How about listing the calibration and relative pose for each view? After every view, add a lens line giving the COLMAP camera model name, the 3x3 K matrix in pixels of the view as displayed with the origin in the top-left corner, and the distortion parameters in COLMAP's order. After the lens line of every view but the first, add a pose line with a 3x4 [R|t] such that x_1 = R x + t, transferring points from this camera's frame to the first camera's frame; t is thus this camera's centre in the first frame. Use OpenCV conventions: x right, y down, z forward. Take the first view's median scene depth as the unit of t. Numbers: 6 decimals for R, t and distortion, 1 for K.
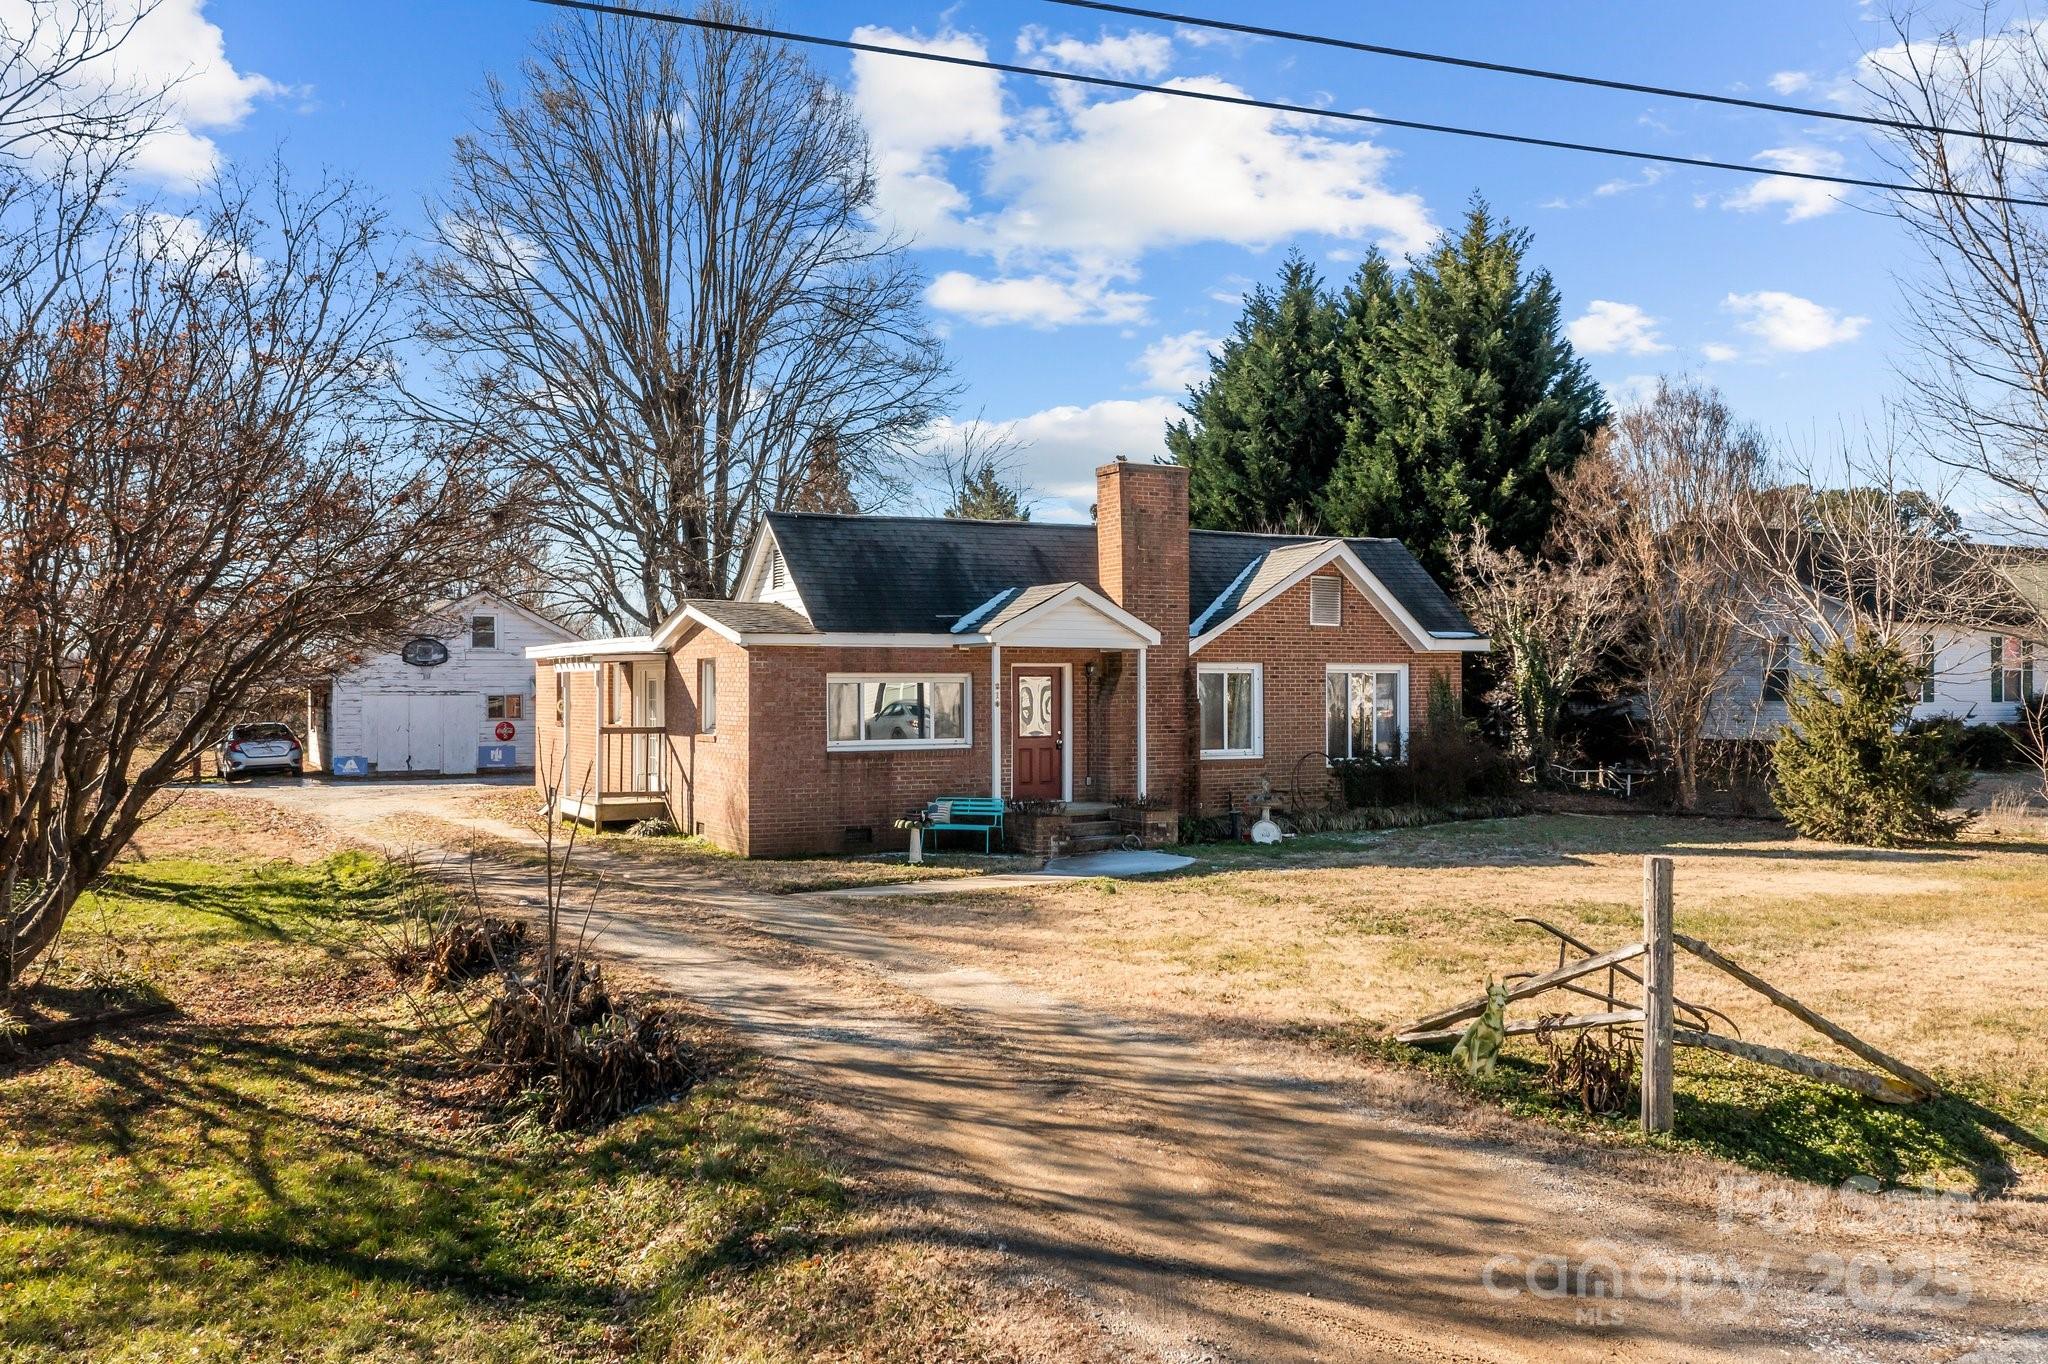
lens RADIAL K [[1638.3, 0, 1018.9], [0, 1638.3, 677.7], [0, 0, 1]] dist [-0.005547, 0.006528]
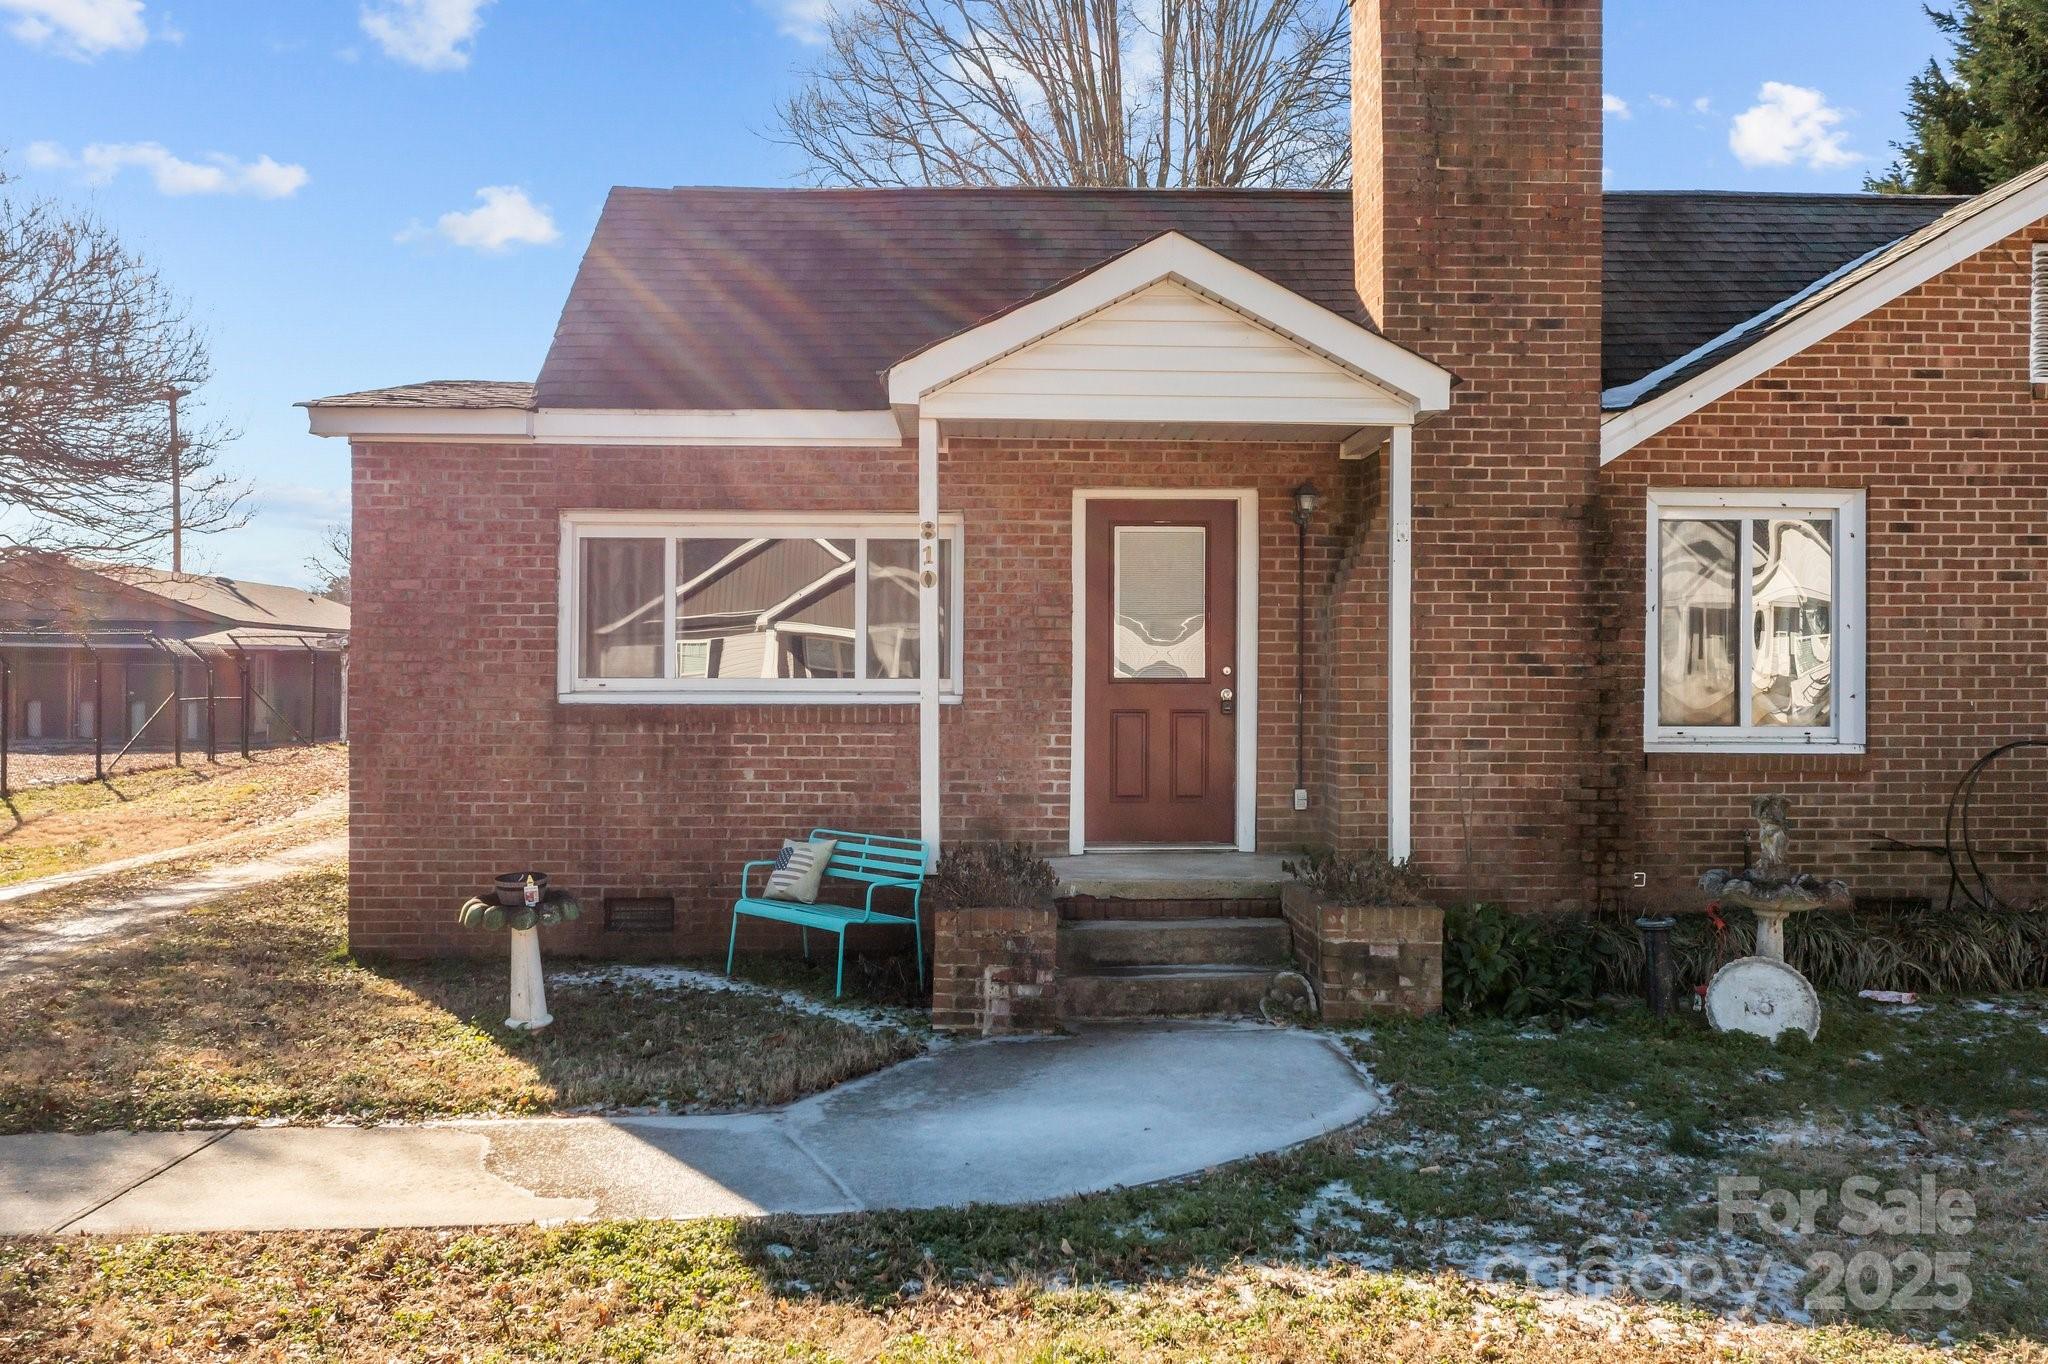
lens RADIAL K [[1626.9, 0, 1024.0], [0, 1626.9, 682.0], [0, 0, 1]] dist [-0.000453, 0.004496]
pose [[0.892848, 0.009010, -0.450269, 0.127713], [-0.003755, 0.999914, 0.012562, 0.025926], [0.450343, -0.009526, 0.892805, 0.525138]]
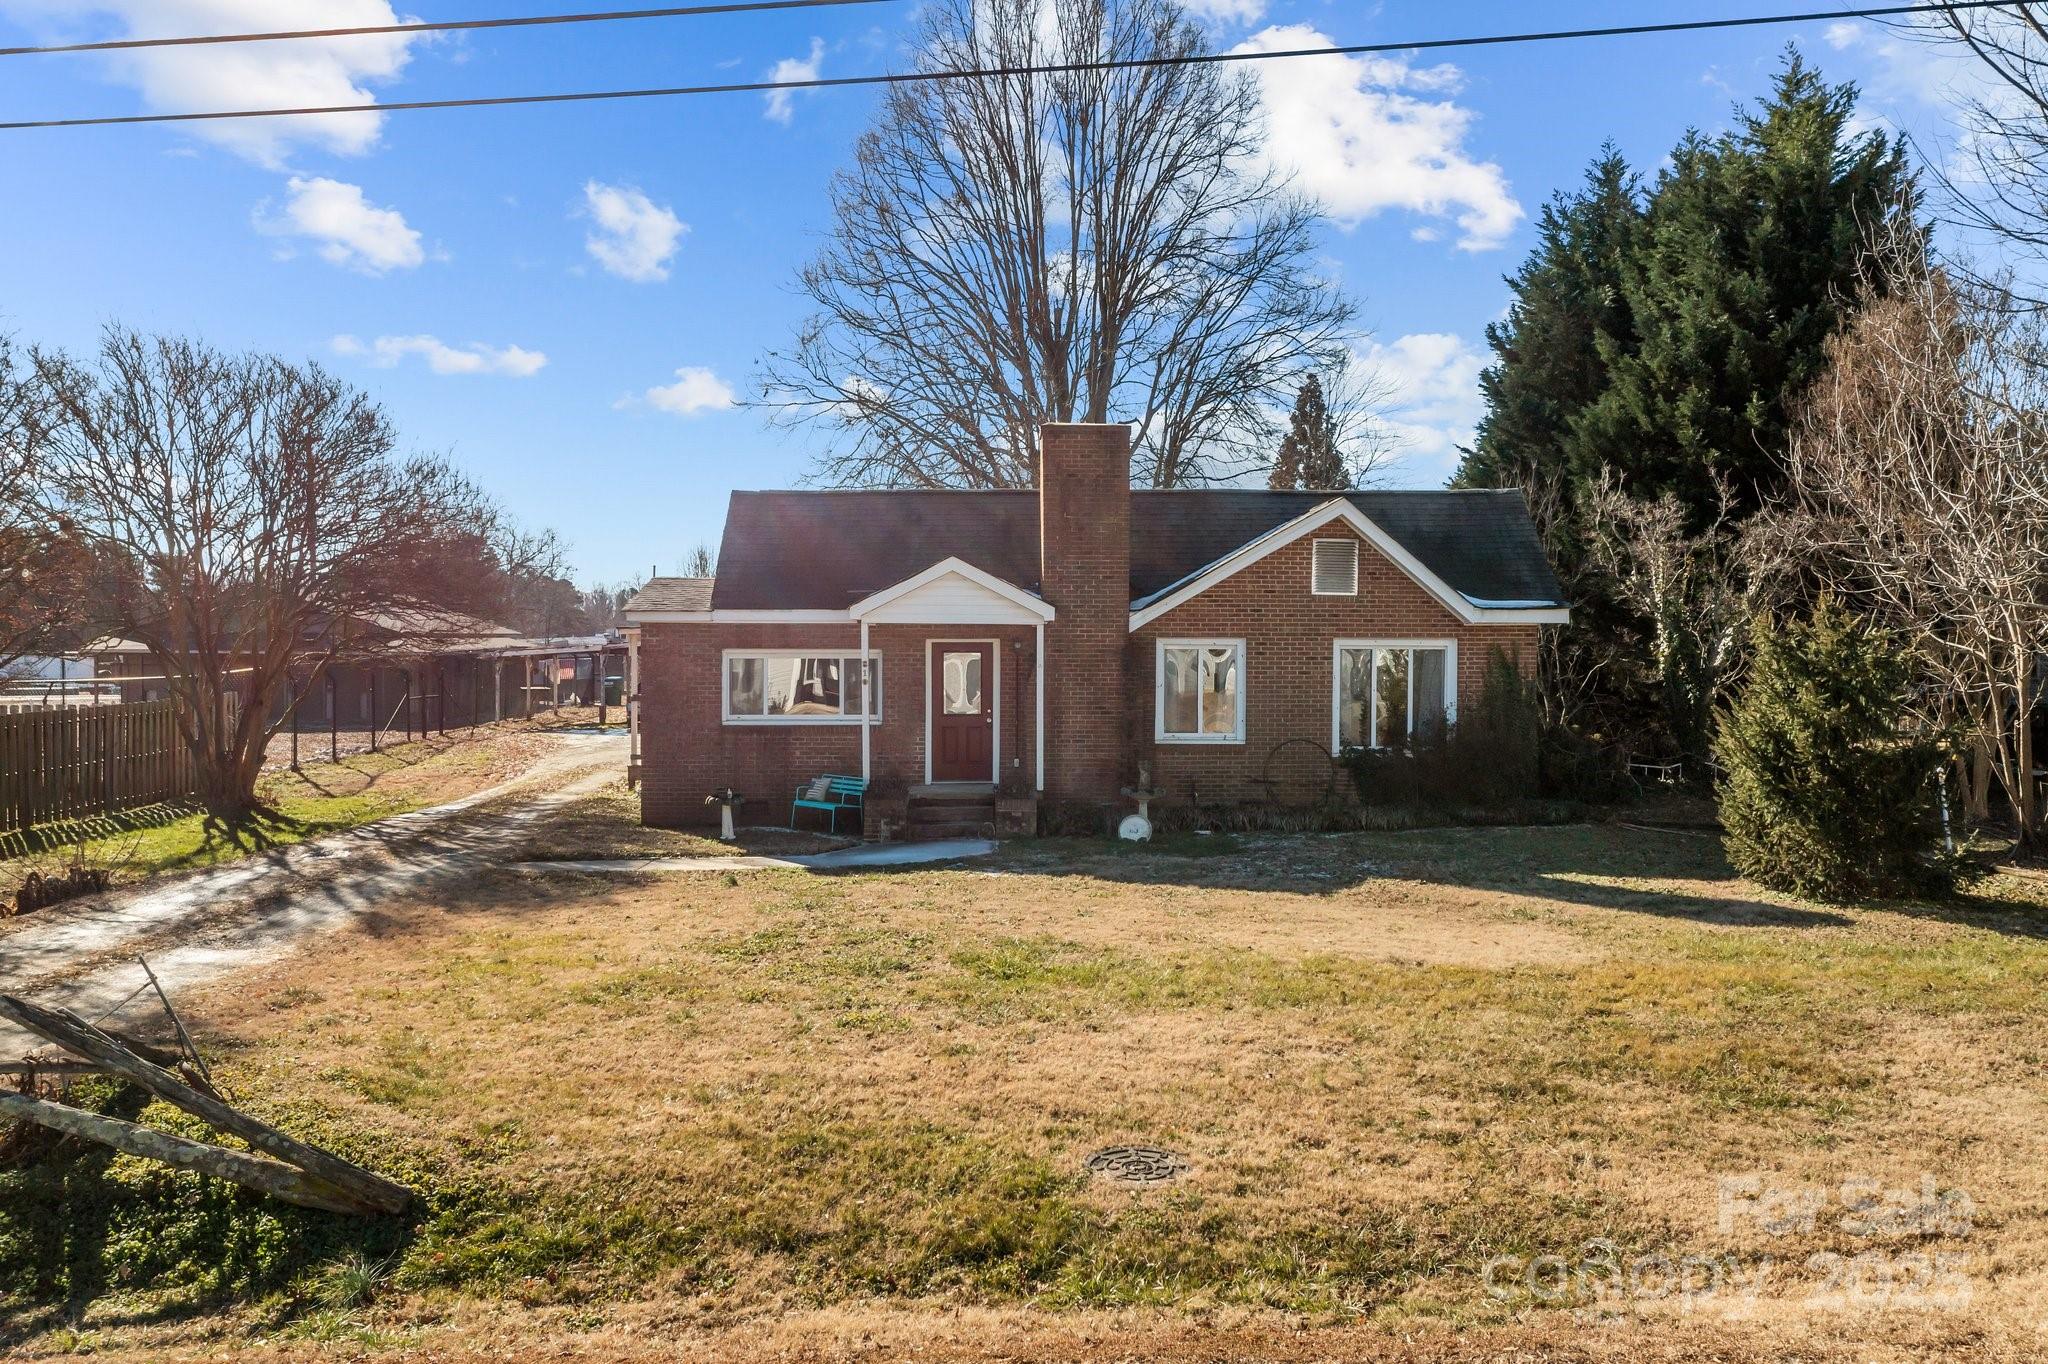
lens RADIAL K [[1638.3, 0, 1018.9], [0, 1638.3, 677.7], [0, 0, 1]] dist [-0.005547, 0.006528]
pose [[0.889015, 0.016521, -0.457581, 0.395138], [-0.001855, 0.999471, 0.032483, -0.014210], [0.457875, -0.028029, 0.888575, 0.129253]]
